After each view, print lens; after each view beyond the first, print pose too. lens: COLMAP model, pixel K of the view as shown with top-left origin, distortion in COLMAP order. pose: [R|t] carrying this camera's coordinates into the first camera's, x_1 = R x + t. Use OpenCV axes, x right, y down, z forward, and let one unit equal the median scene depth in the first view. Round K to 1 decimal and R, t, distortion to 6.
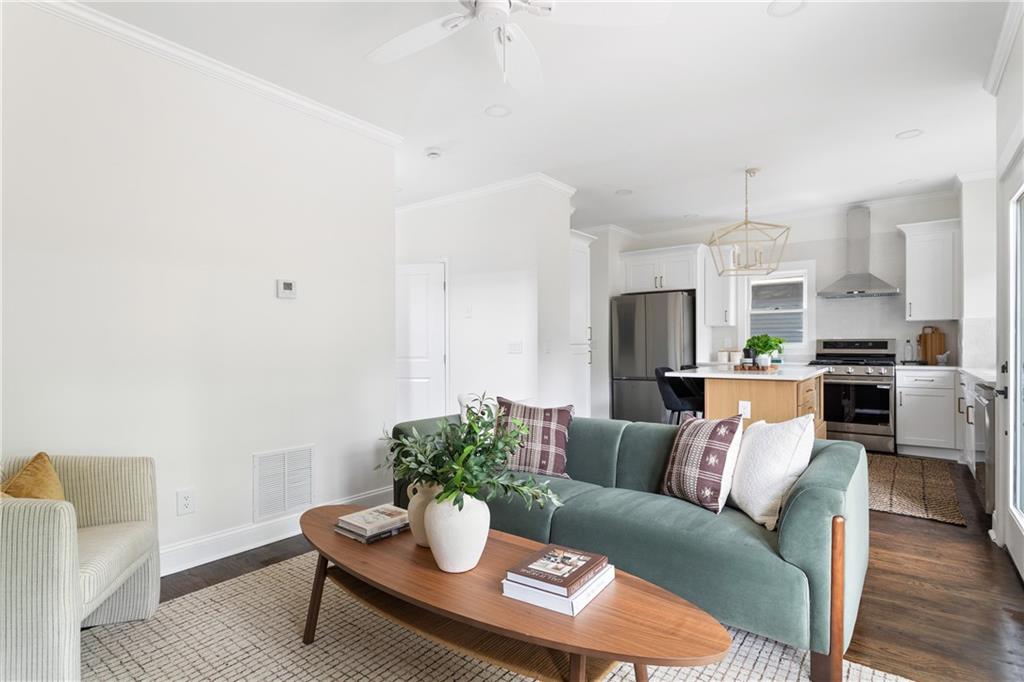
lens RADIAL K [[514.1, 0, 509.1], [0, 514.1, 346.5], [0, 0, 1]] dist [-0.005711, 0.000294]
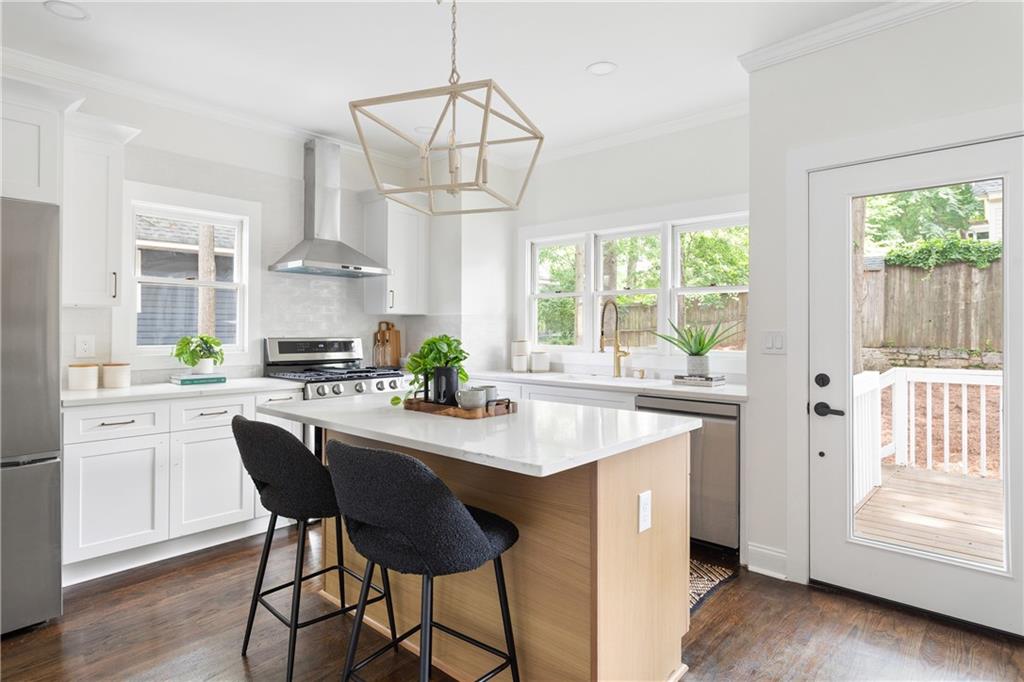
lens RADIAL K [[545.6, 0, 518.5], [0, 545.6, 332.9], [0, 0, 1]] dist [-0.015144, 0.001995]
pose [[0.068827, -0.001303, 0.997628, -0.010250], [0.001176, 0.999999, 0.001225, -0.022946], [-0.997628, 0.001089, 0.068828, 0.744338]]
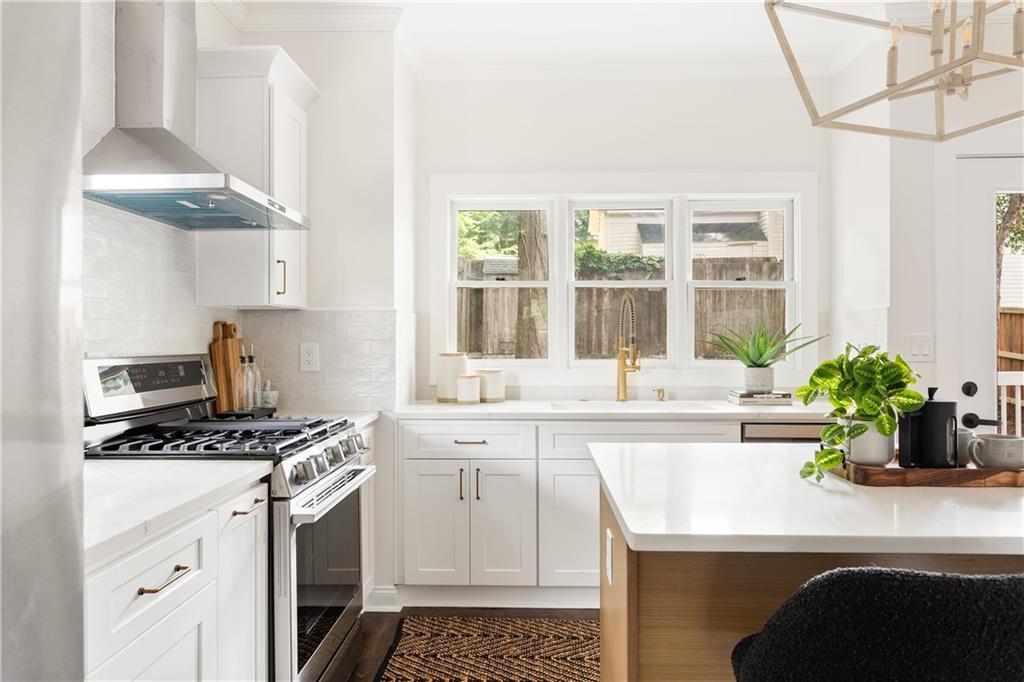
lens RADIAL K [[674.3, 0, 503.3], [0, 674.3, 341.3], [0, 0, 1]] dist [-0.017843, -0.002689]
pose [[-0.577606, 0.000867, 0.816315, 0.266311], [0.008229, 0.999955, 0.004760, -0.024511], [-0.816274, 0.009467, -0.577587, 1.138065]]
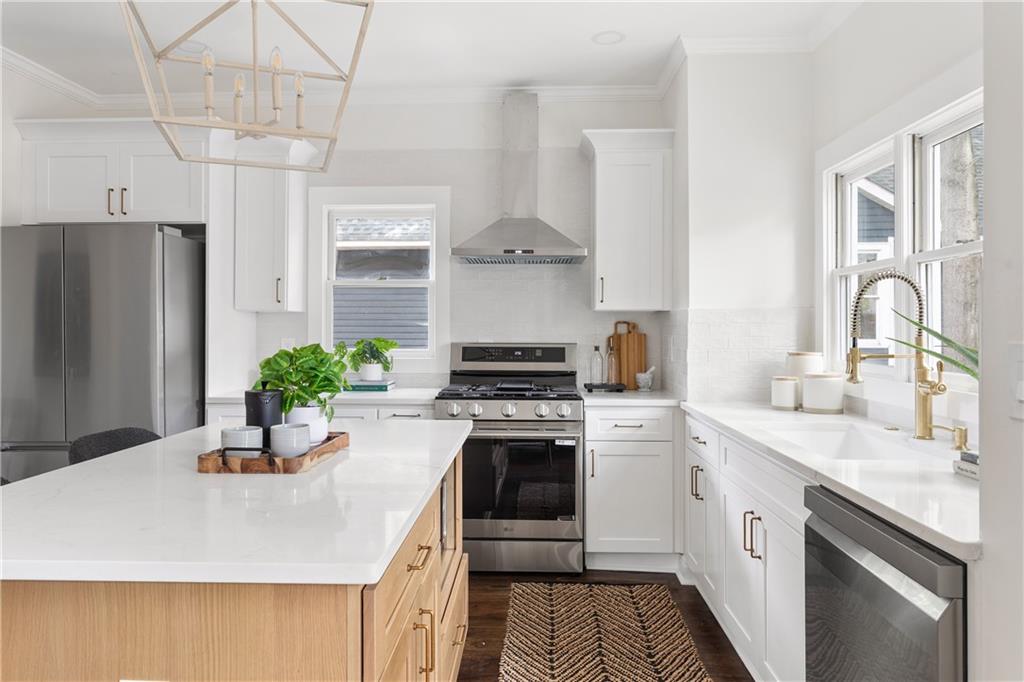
lens RADIAL K [[674.3, 0, 517.6], [0, 674.3, 331.3], [0, 0, 1]] dist [-0.017843, -0.002689]
pose [[0.807811, 0.003463, 0.589431, 0.291362], [-0.002546, 0.999994, -0.002386, -0.026553], [-0.589436, 0.000427, 0.807815, 0.474590]]
